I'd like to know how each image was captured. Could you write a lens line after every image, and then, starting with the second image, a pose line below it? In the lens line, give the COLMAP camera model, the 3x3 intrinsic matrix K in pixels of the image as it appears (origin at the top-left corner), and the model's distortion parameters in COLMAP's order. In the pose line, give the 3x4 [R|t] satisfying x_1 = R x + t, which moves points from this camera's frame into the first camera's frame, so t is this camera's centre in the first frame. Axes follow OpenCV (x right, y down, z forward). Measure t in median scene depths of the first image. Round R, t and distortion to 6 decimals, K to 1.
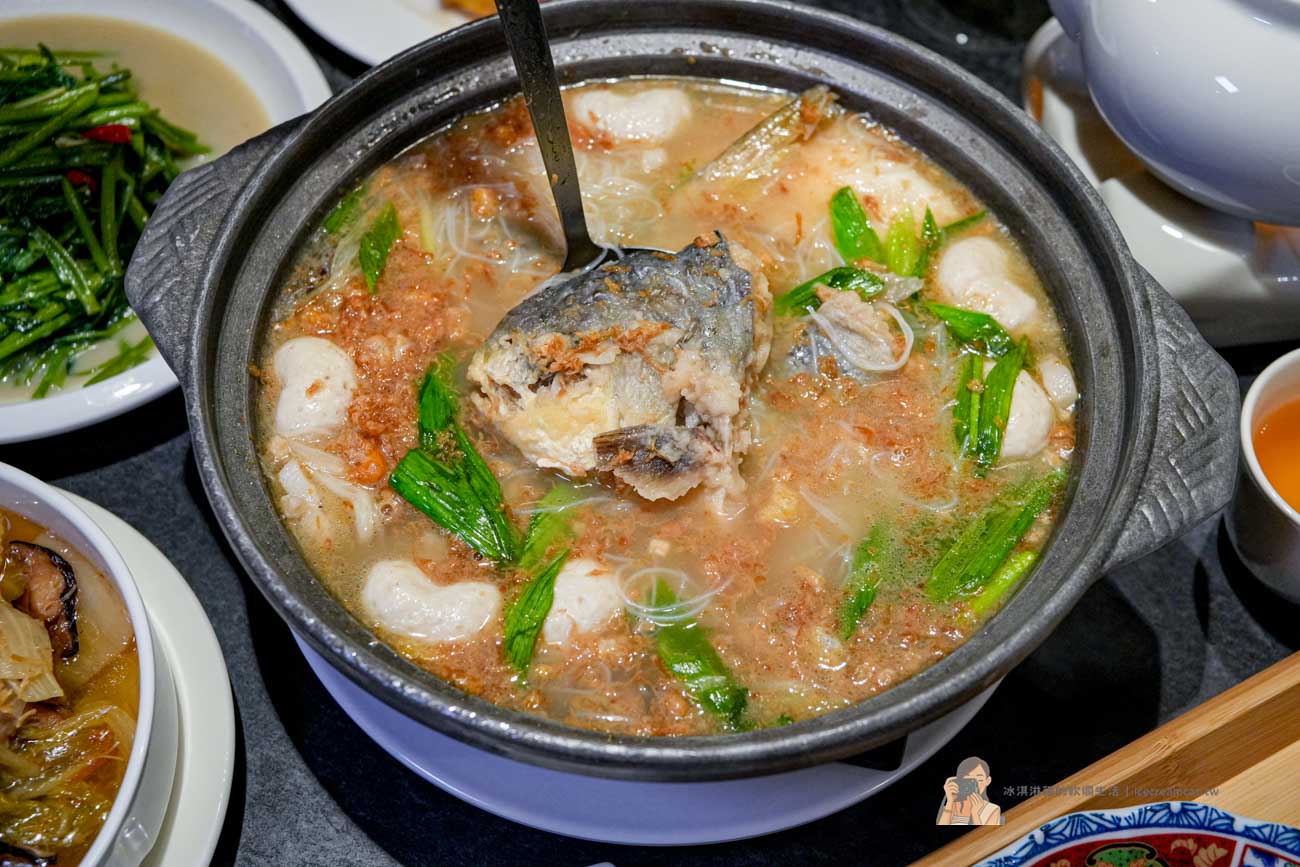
lens RADIAL K [[1777.3, 0, 650.0], [0, 1777.3, 433.5], [0, 0, 1]] dist [0.021745, -0.001814]
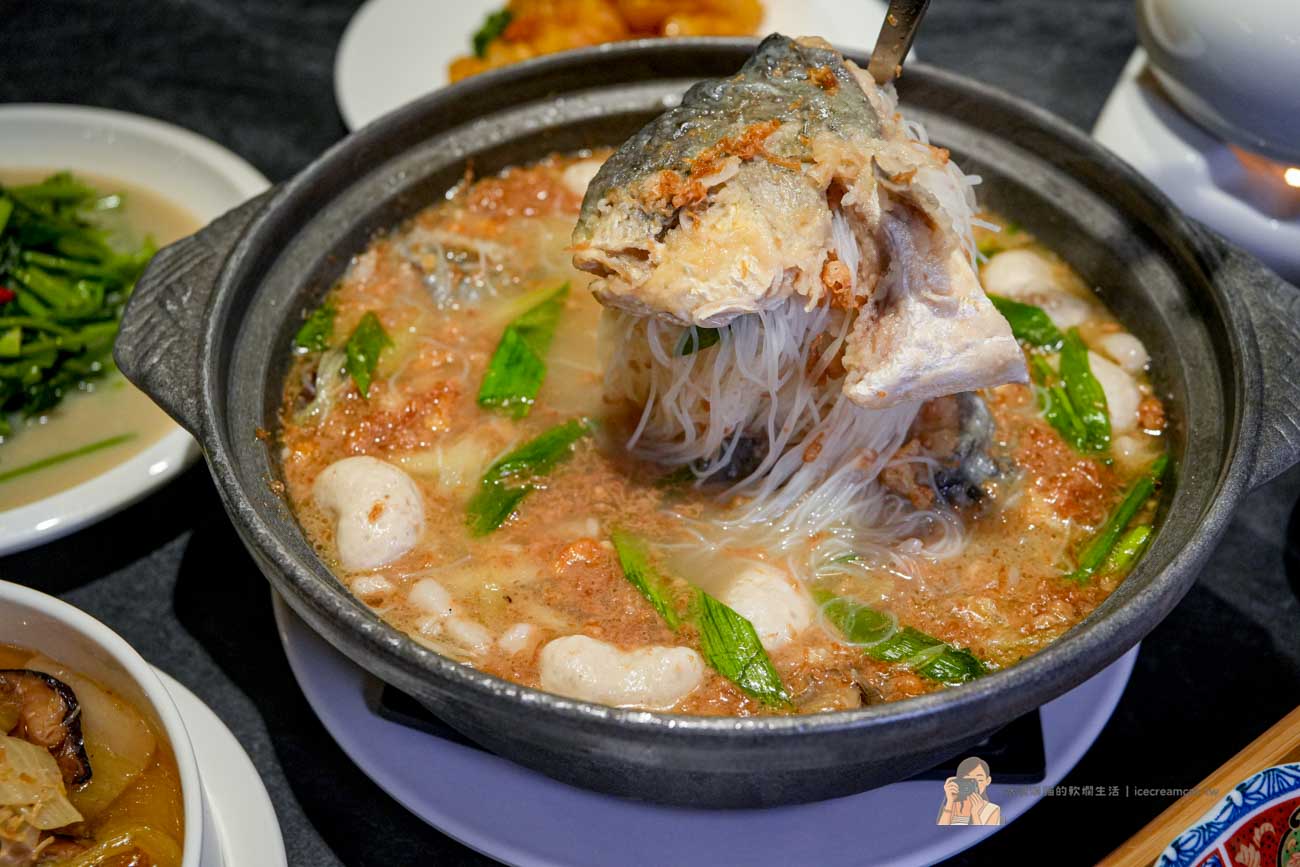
lens RADIAL K [[1777.3, 0, 650.0], [0, 1777.3, 433.5], [0, 0, 1]] dist [0.021745, -0.001814]
pose [[0.987038, -0.118114, 0.108652, -0.131945], [0.137812, 0.970736, -0.196668, 0.169609], [-0.082243, 0.209093, 0.974431, 0.113679]]
